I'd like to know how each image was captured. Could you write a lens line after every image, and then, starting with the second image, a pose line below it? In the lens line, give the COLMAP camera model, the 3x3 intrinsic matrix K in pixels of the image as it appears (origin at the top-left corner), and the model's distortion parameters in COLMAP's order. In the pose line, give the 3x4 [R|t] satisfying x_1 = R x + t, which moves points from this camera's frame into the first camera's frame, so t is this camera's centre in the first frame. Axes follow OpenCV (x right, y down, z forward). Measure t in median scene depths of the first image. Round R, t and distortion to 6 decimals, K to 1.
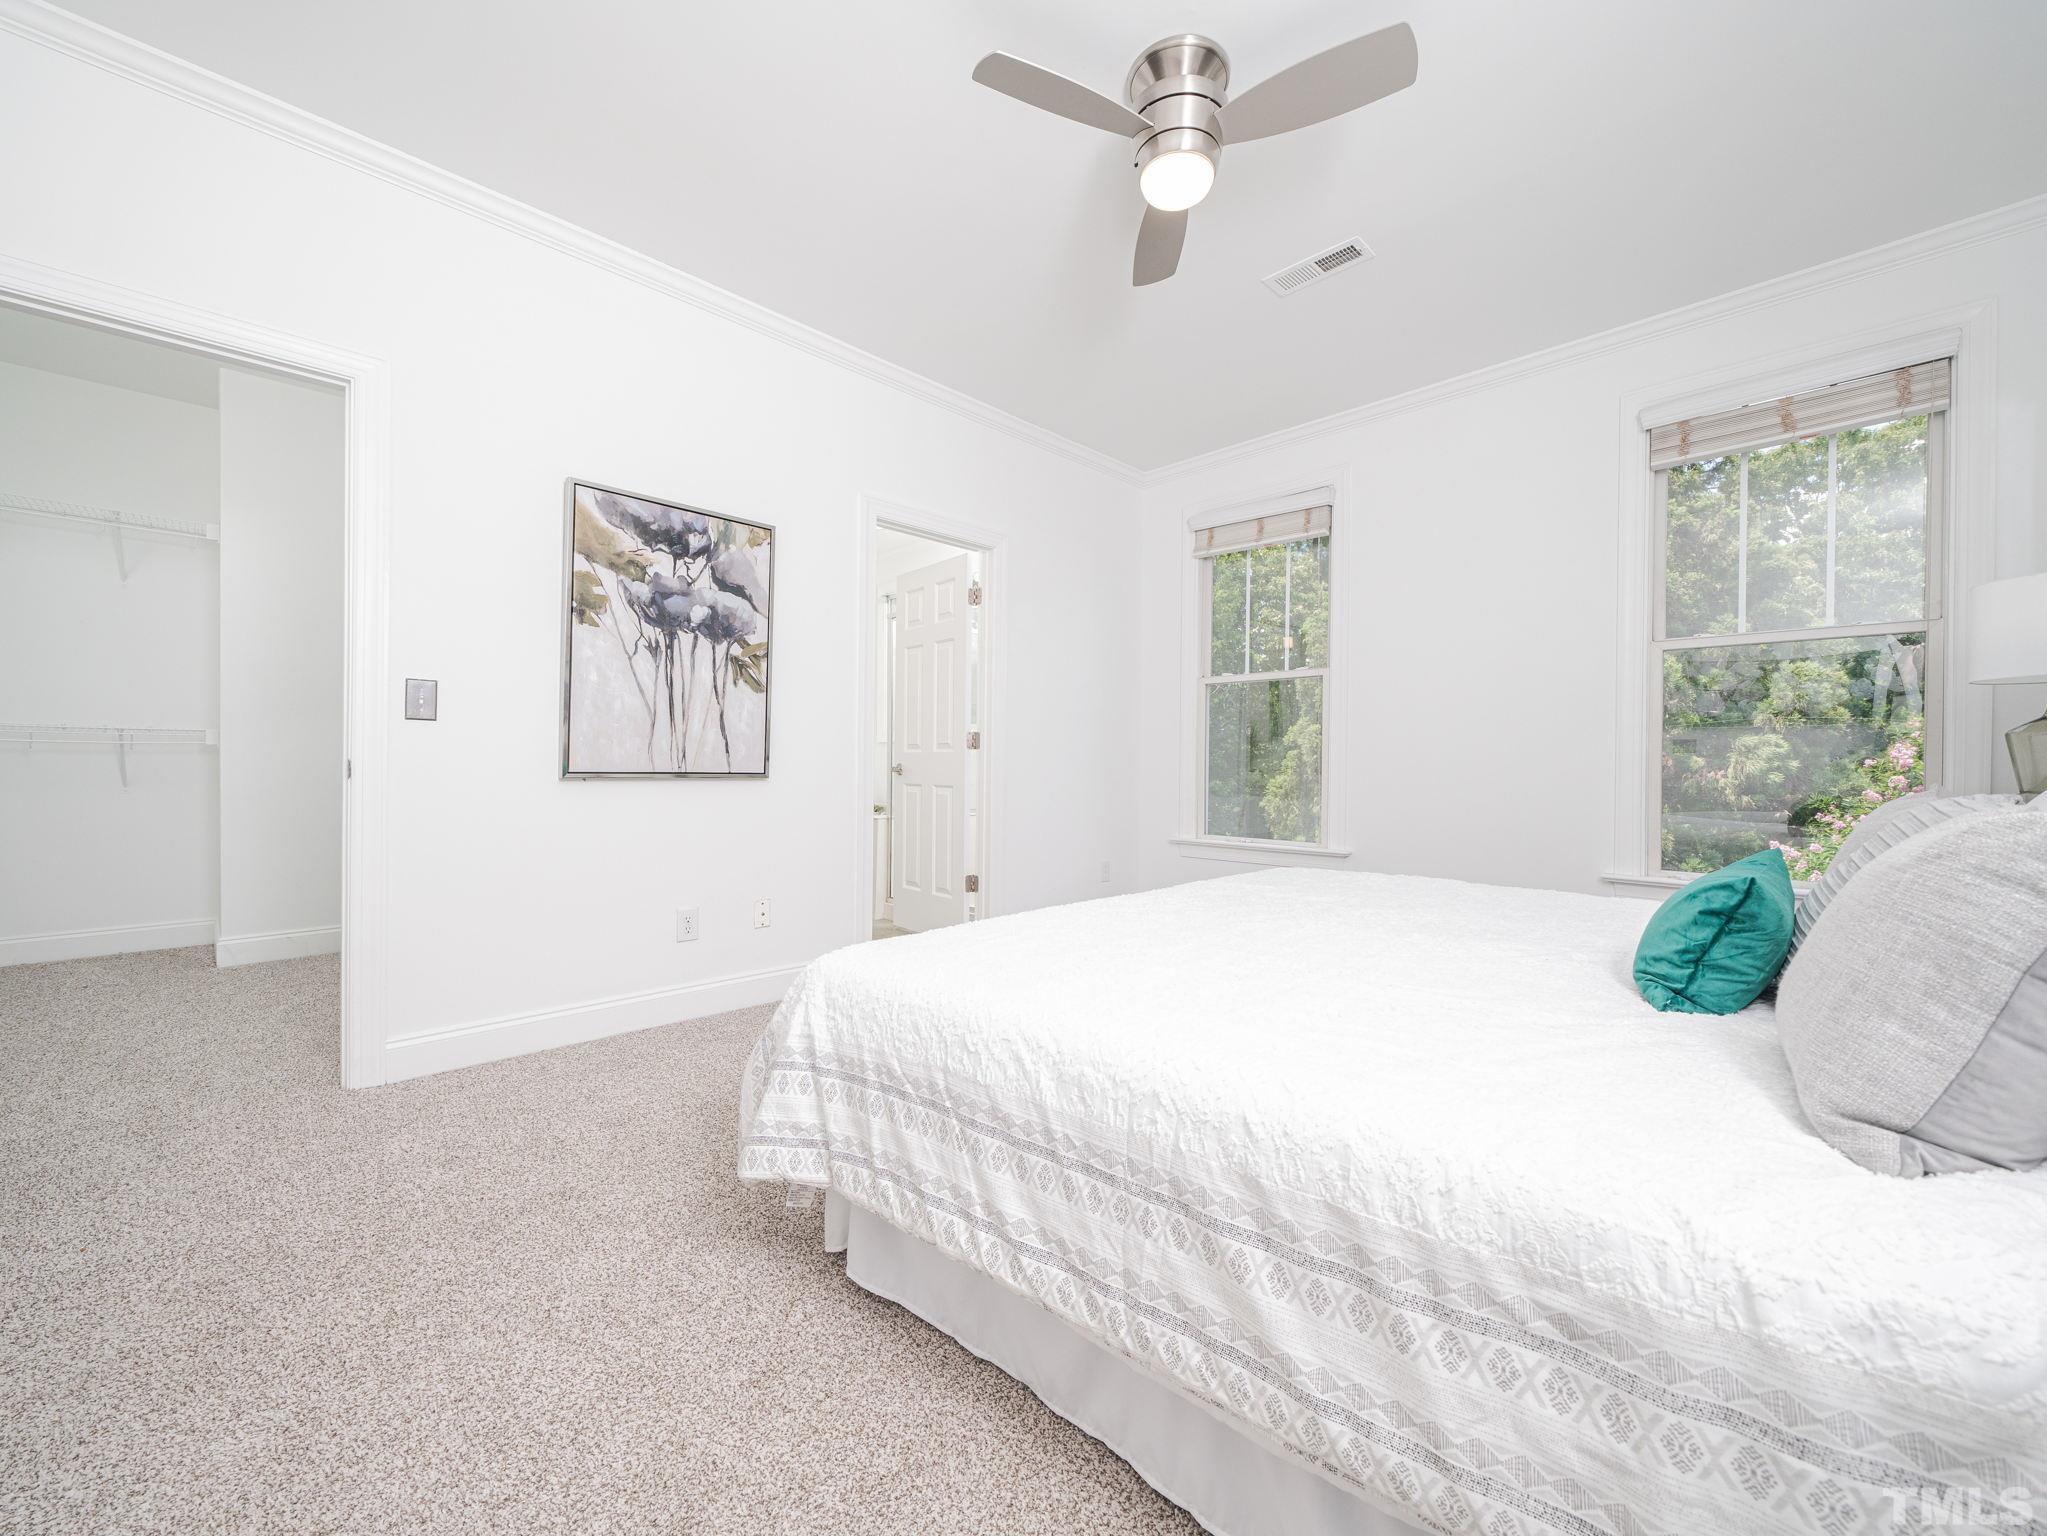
lens RADIAL K [[799.1, 0, 1023.5], [0, 799.1, 768.0], [0, 0, 1]] dist [0.000018, -0.000166]
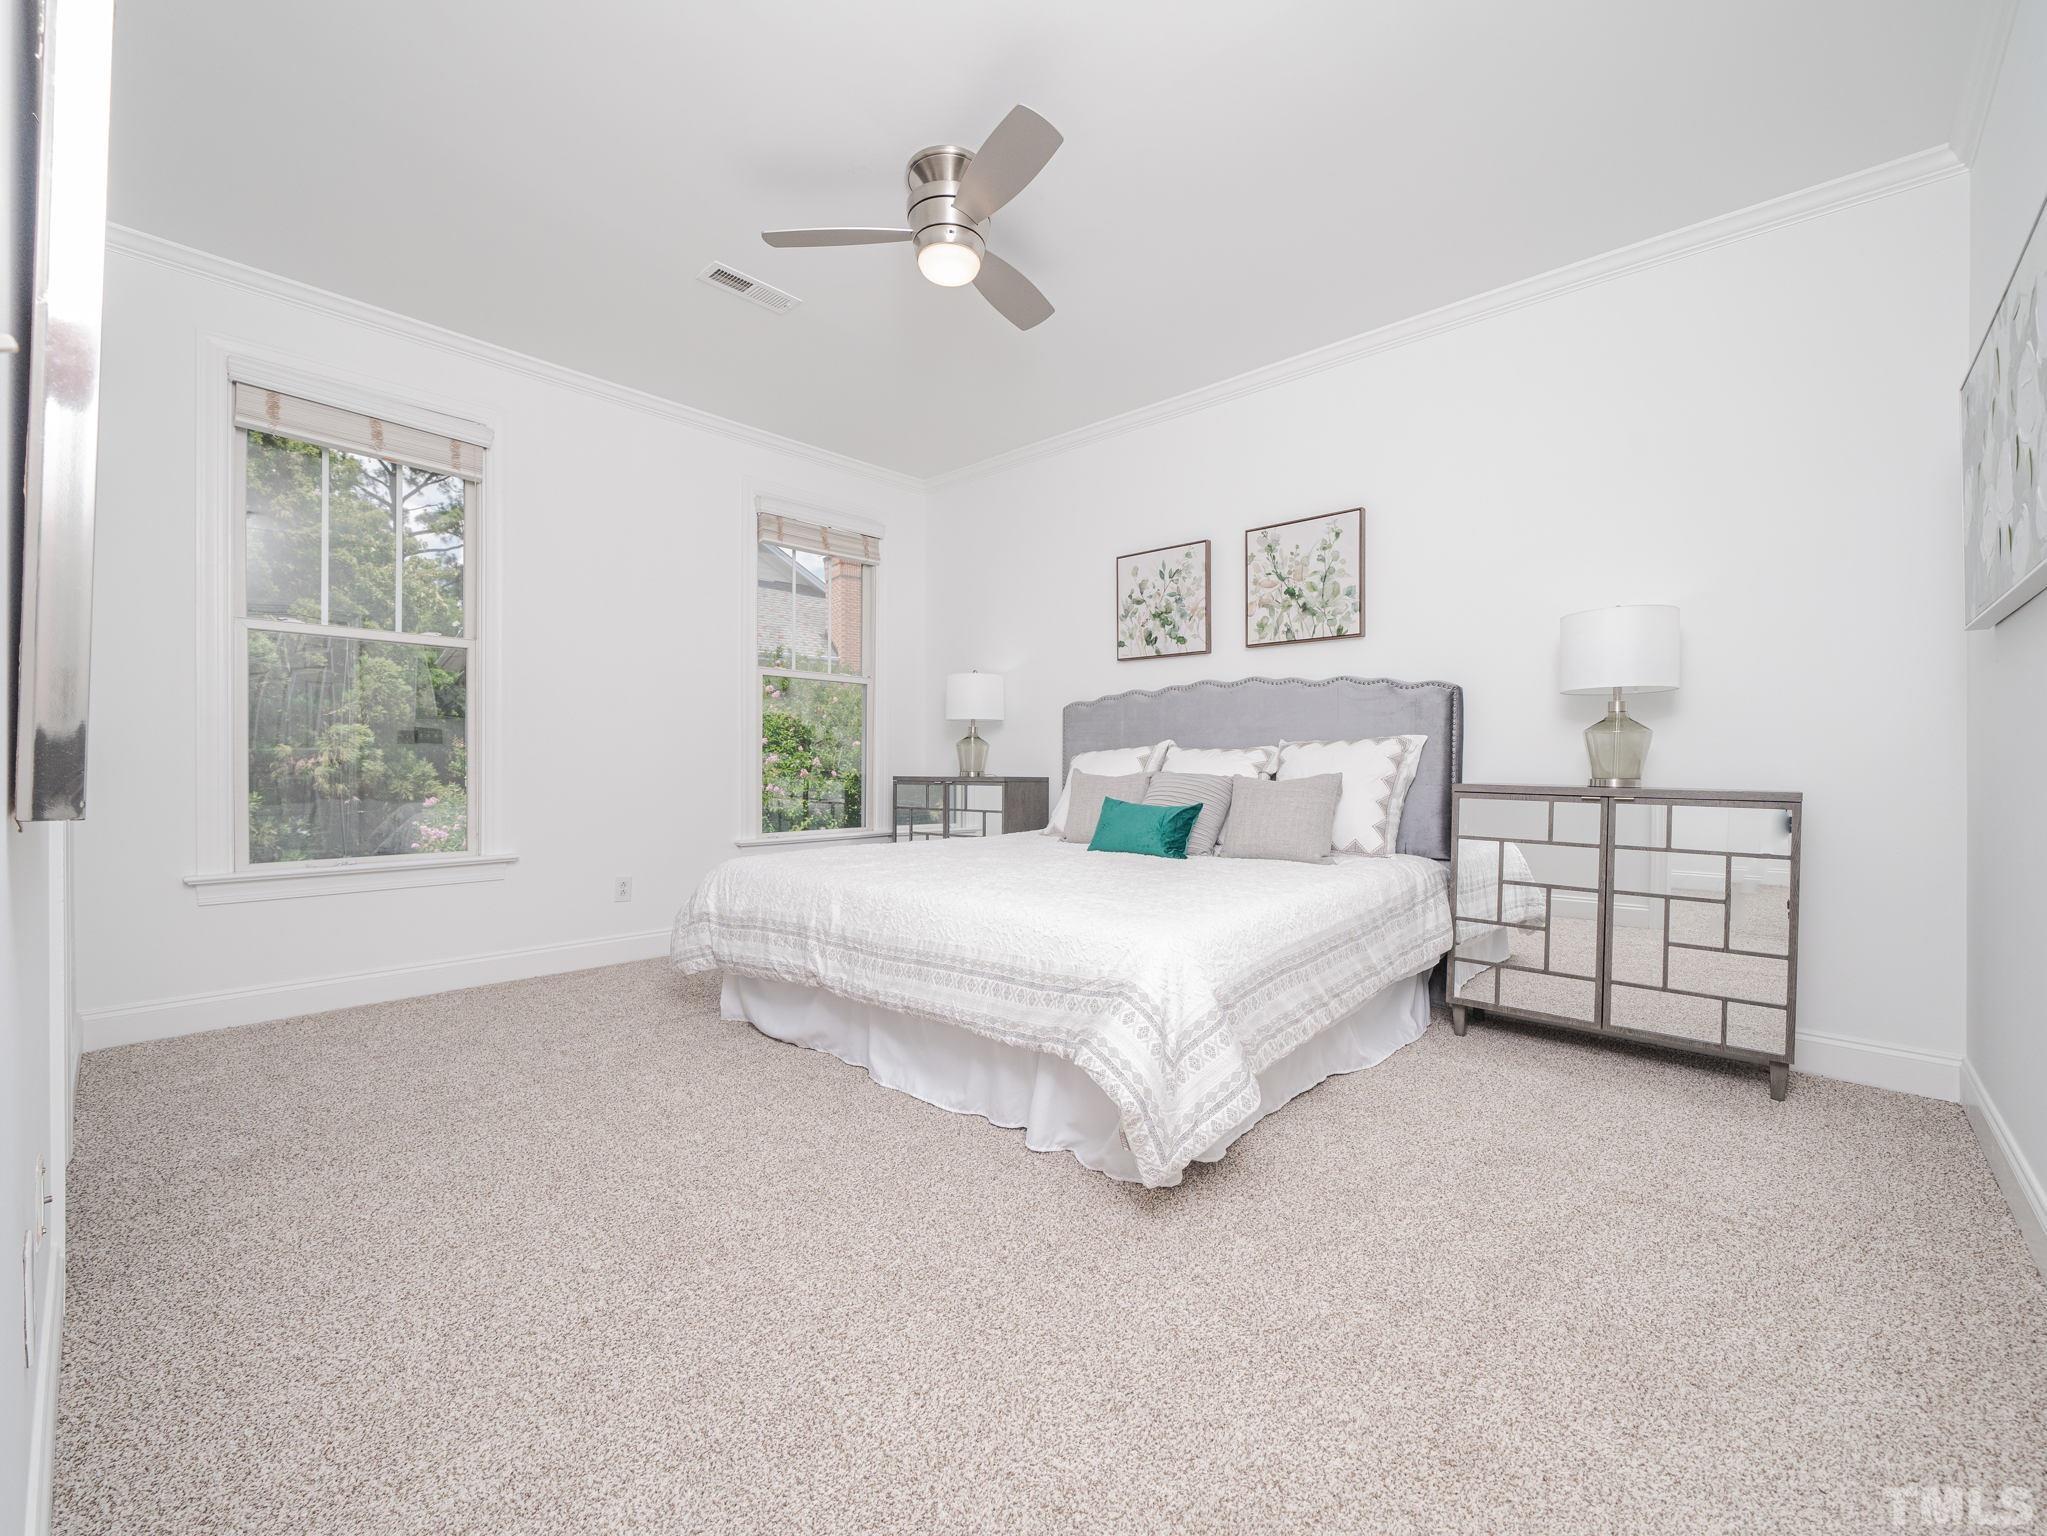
lens RADIAL K [[851.5, 0, 1014.3], [0, 851.5, 767.5], [0, 0, 1]] dist [-0.010360, -0.000031]
pose [[-0.035032, -0.014736, 0.999278, -0.478251], [-0.000823, 0.999891, 0.014717, -0.004921], [-0.999386, -0.000306, -0.035040, 0.422698]]
